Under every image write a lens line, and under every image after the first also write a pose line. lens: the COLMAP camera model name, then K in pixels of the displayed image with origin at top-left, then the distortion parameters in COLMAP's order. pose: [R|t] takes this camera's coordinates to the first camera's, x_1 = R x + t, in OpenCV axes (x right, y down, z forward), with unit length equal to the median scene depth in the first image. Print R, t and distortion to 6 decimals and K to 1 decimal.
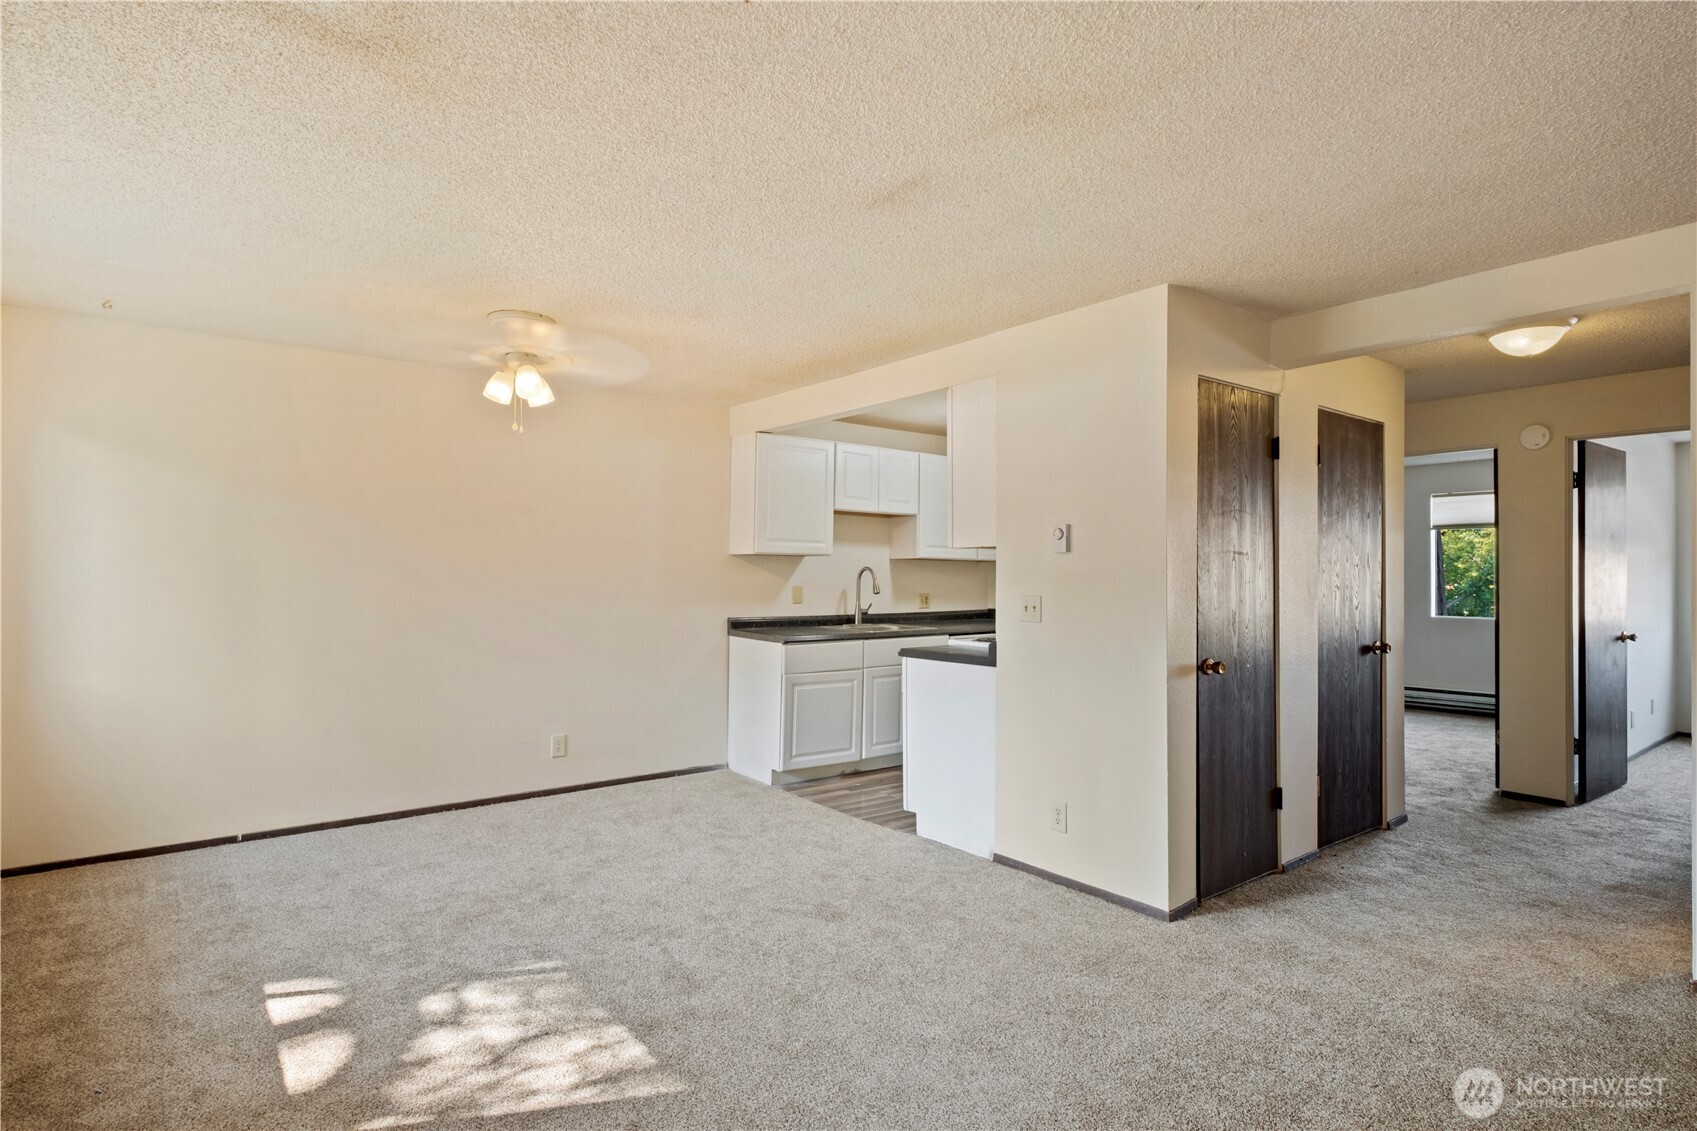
lens RADIAL K [[879.8, 0, 843.0], [0, 879.8, 568.8], [0, 0, 1]] dist [0.005939, -0.004921]
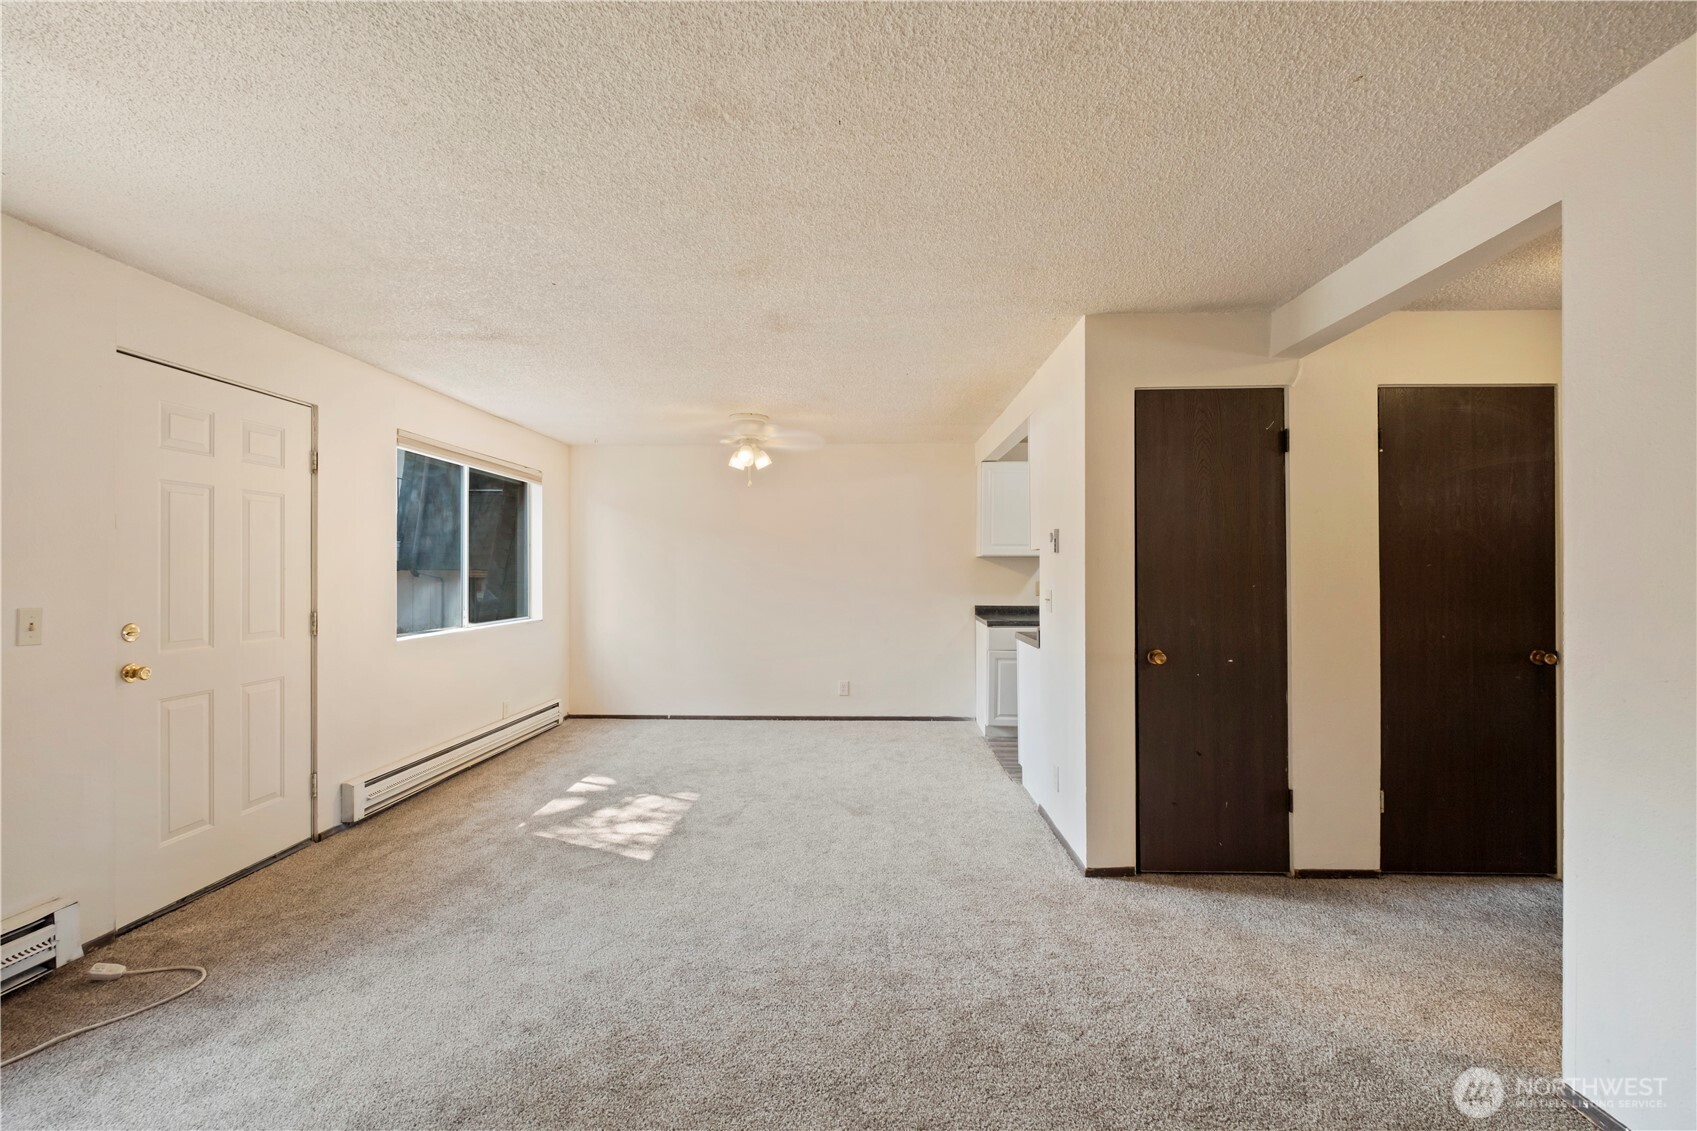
lens RADIAL K [[738.9, 0, 844.7], [0, 738.9, 562.3], [0, 0, 1]] dist [-0.002372, -0.002675]
pose [[0.767367, -0.012478, -0.641087, 0.586838], [0.009108, 0.999922, -0.008561, -0.000266], [0.641144, 0.000730, 0.767421, 0.053160]]
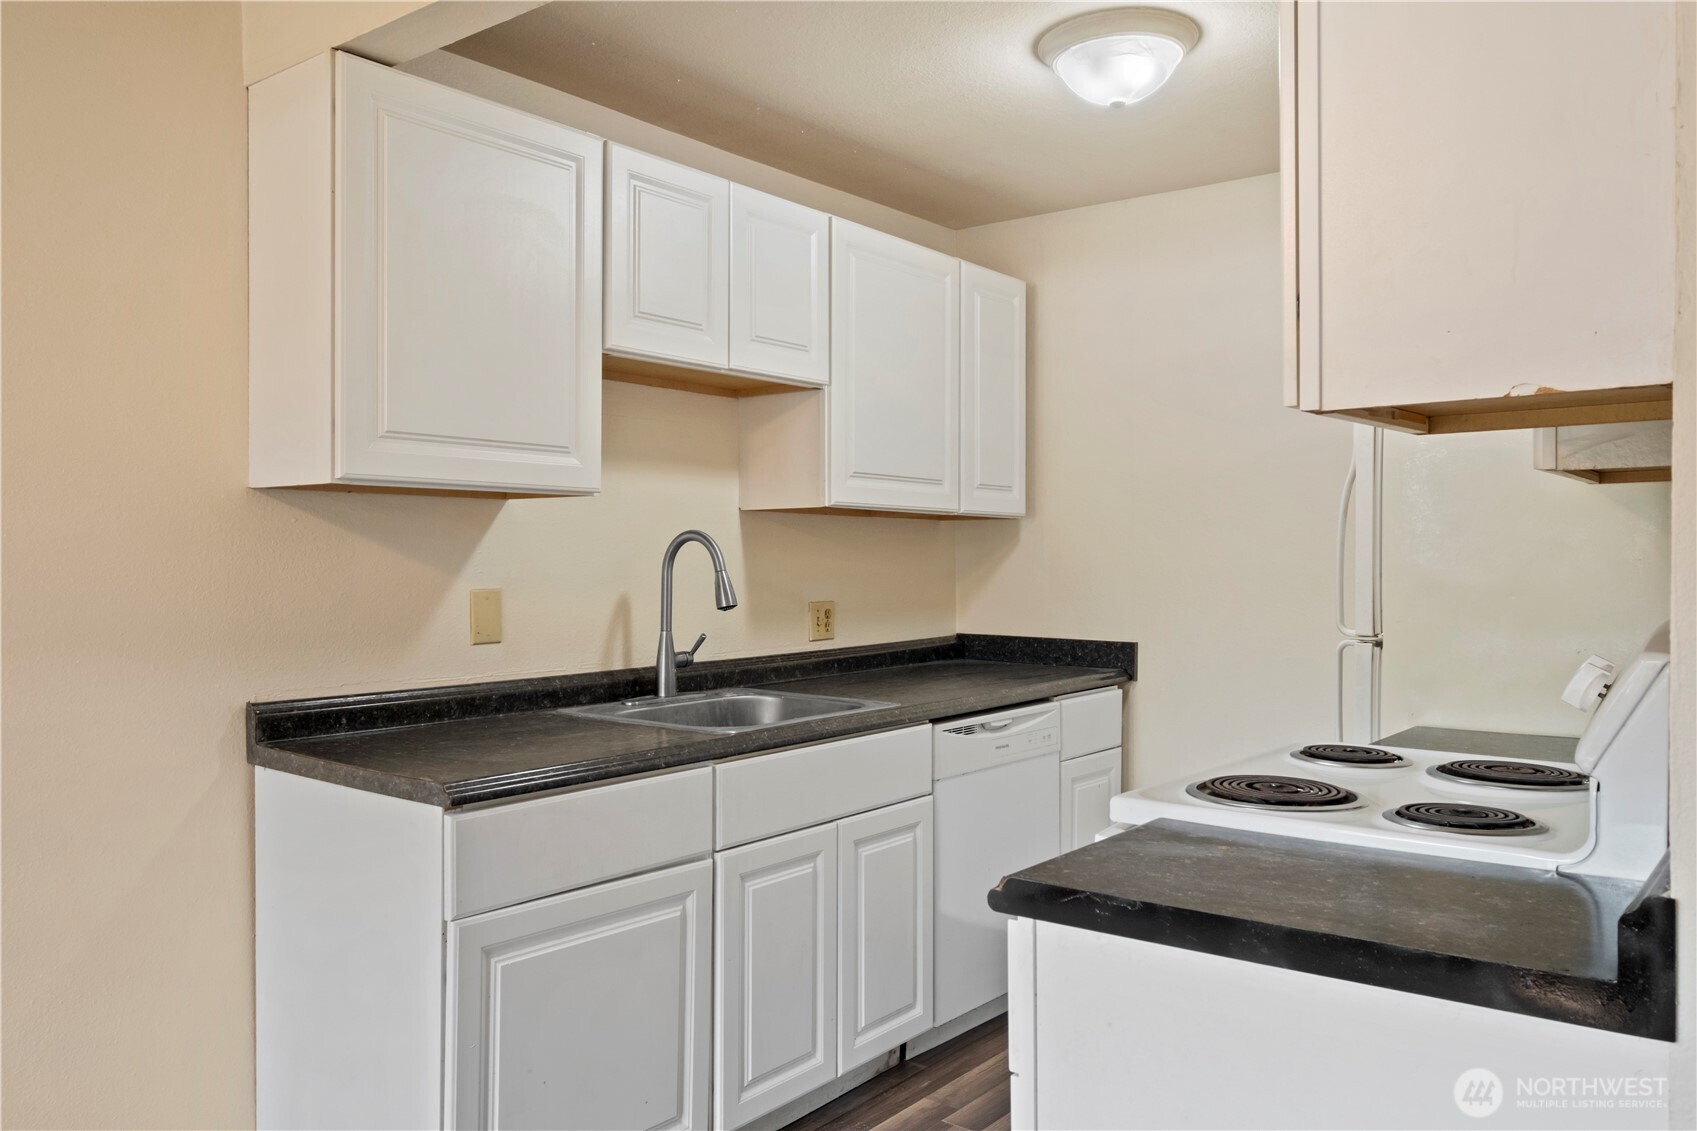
lens RADIAL K [[1308.7, 0, 839.8], [0, 1308.7, 573.3], [0, 0, 1]] dist [0.002682, 0.003299]
pose [[0.972565, -0.011802, 0.232332, -0.054686], [0.006938, 0.999740, 0.021739, 0.005896], [-0.232528, -0.019531, 0.972394, 0.734844]]
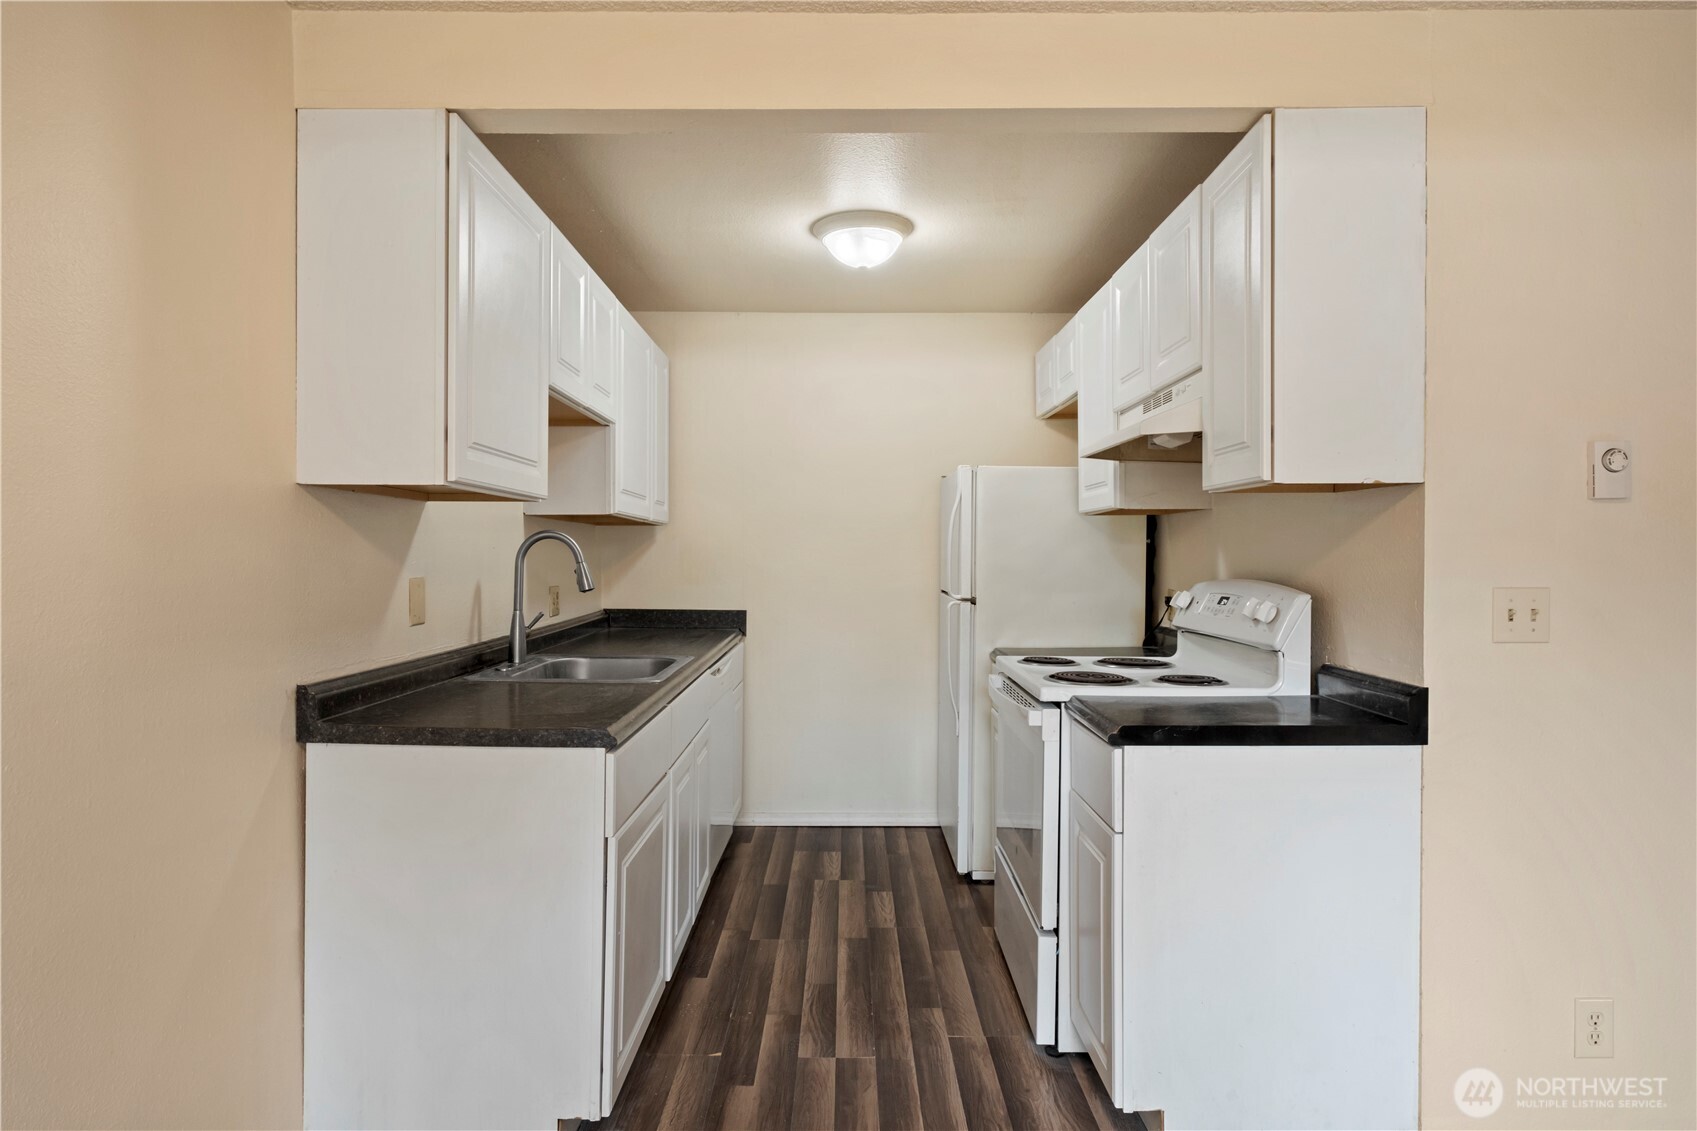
lens RADIAL K [[966.5, 0, 851.6], [0, 966.5, 560.4], [0, 0, 1]] dist [-0.002679, 0.000804]
pose [[0.615084, -0.011140, 0.788383, -0.391908], [-0.003218, 0.999856, 0.016639, 0.006773], [-0.788455, -0.012772, 0.614960, 0.880543]]
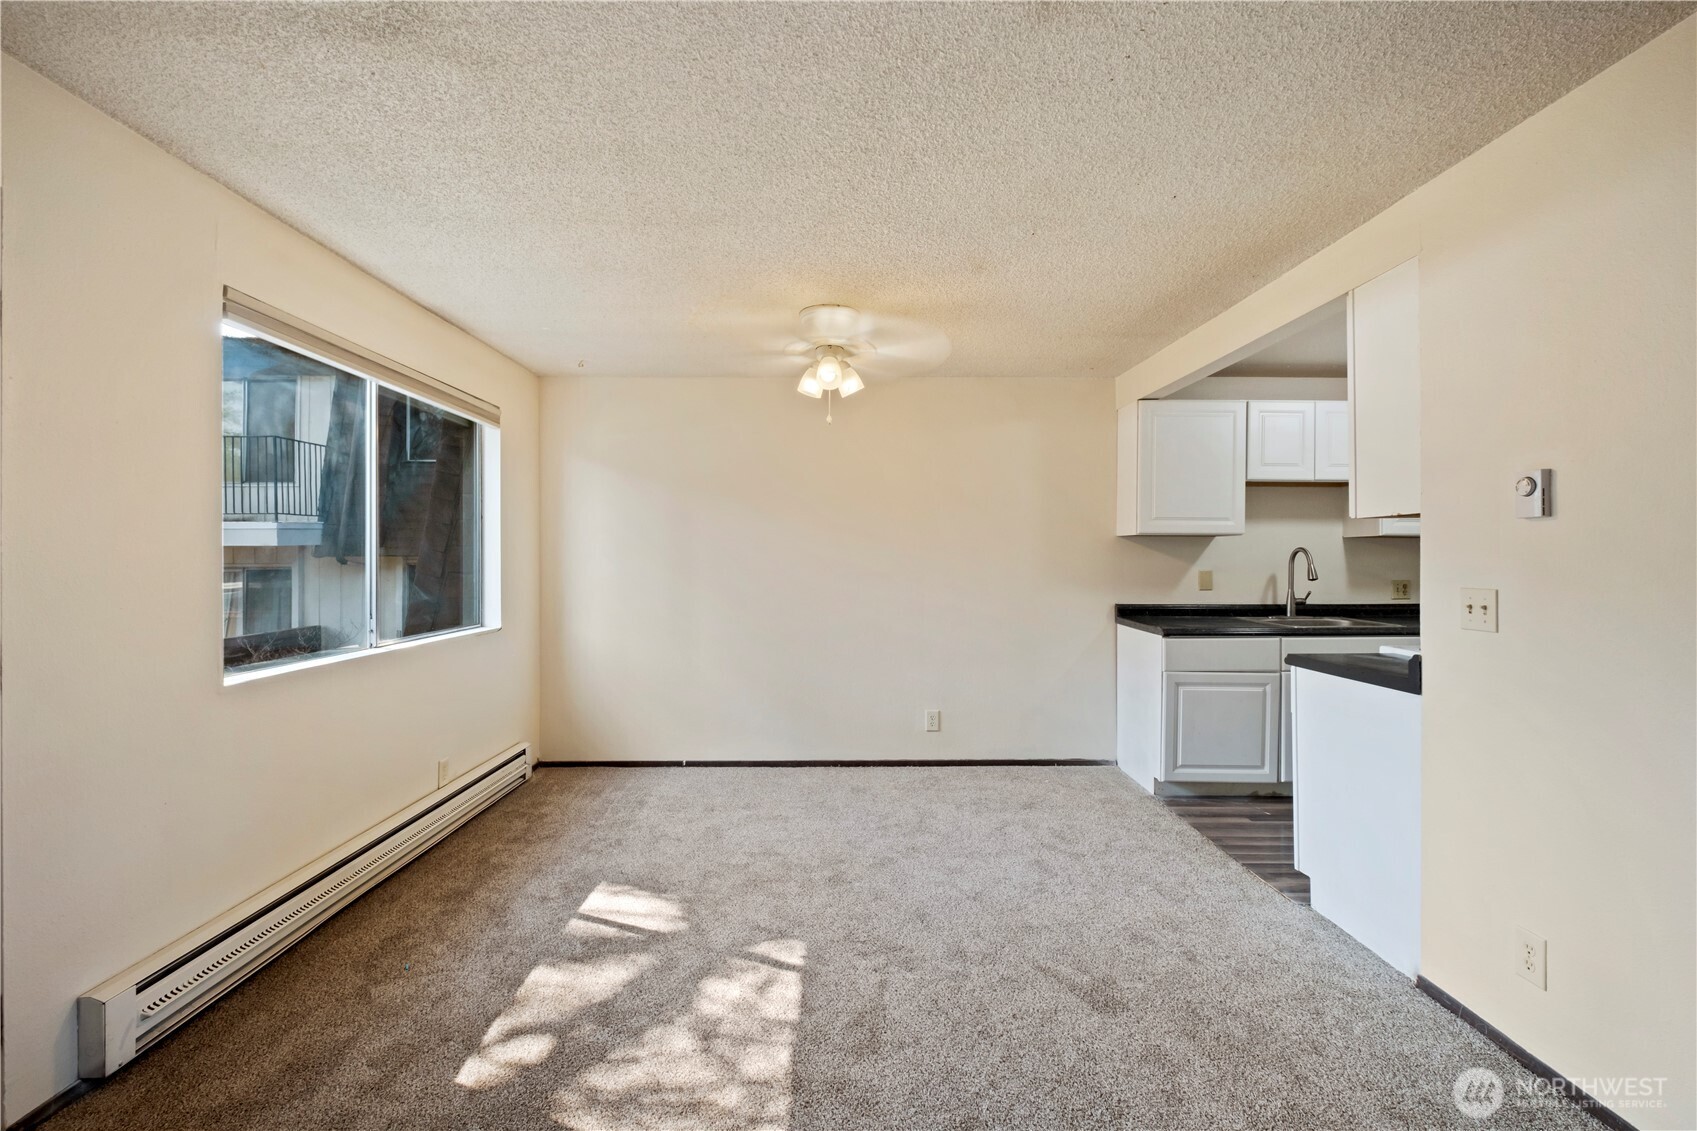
lens RADIAL K [[738.9, 0, 837.5], [0, 738.9, 553.8], [0, 0, 1]] dist [-0.002372, -0.002675]
pose [[0.793506, -0.008644, -0.608501, 0.155675], [0.008879, 0.999957, -0.002626, 0.002742], [0.608498, -0.003320, 0.793549, 0.278094]]
